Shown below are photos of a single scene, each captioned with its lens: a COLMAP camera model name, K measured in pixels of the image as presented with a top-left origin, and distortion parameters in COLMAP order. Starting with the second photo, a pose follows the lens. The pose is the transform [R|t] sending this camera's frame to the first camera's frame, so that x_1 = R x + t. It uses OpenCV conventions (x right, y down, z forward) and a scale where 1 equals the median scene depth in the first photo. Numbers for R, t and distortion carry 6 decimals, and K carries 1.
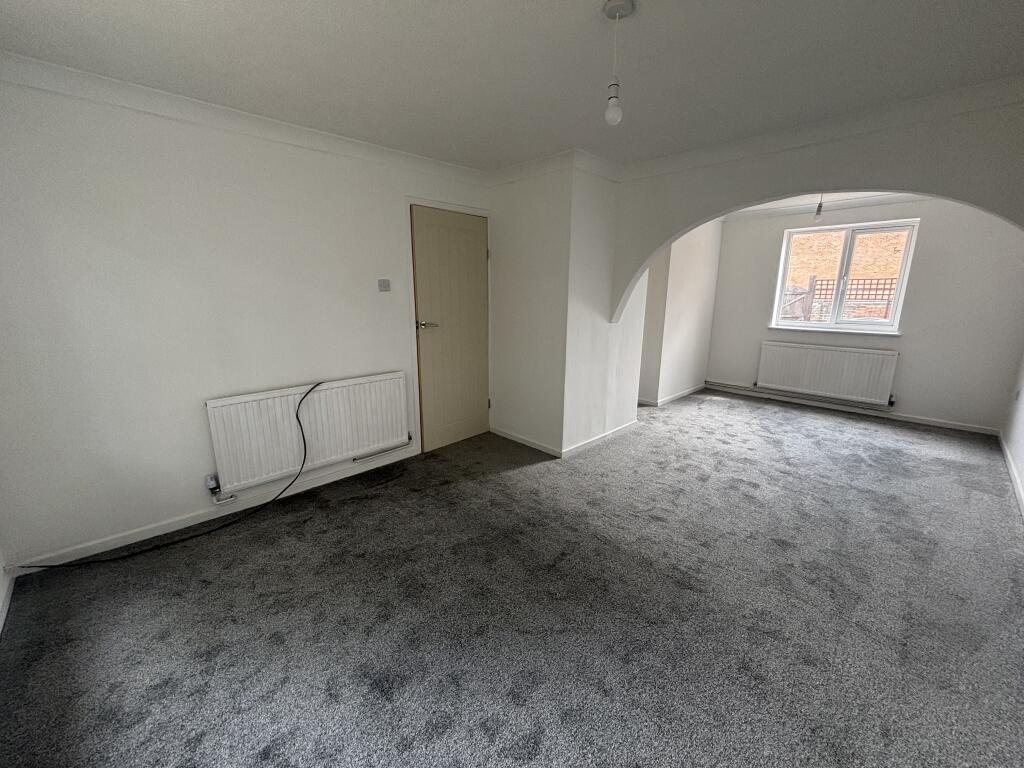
lens RADIAL K [[413.7, 0, 508.4], [0, 413.7, 375.9], [0, 0, 1]] dist [0.000525, -0.000082]
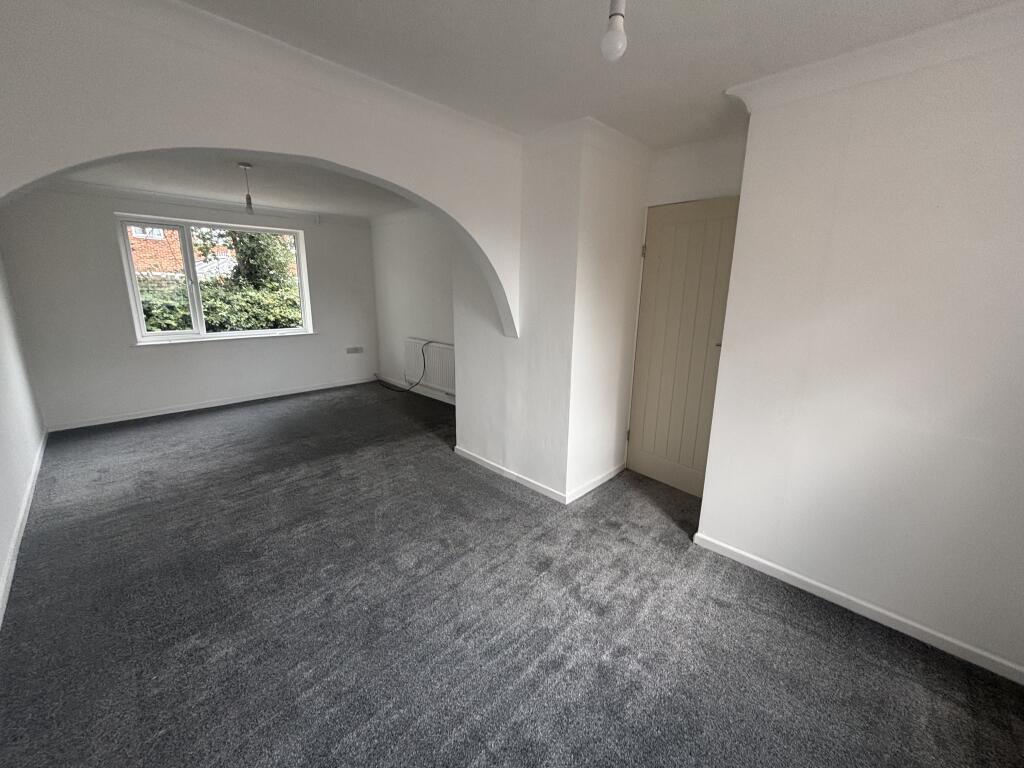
lens RADIAL K [[413.7, 0, 508.4], [0, 413.7, 375.9], [0, 0, 1]] dist [0.000525, -0.000082]
pose [[0.018745, 0.210758, -0.977359, 0.991510], [-0.222575, 0.953880, 0.201427, -0.203504], [0.974735, 0.213760, 0.064790, 0.902567]]
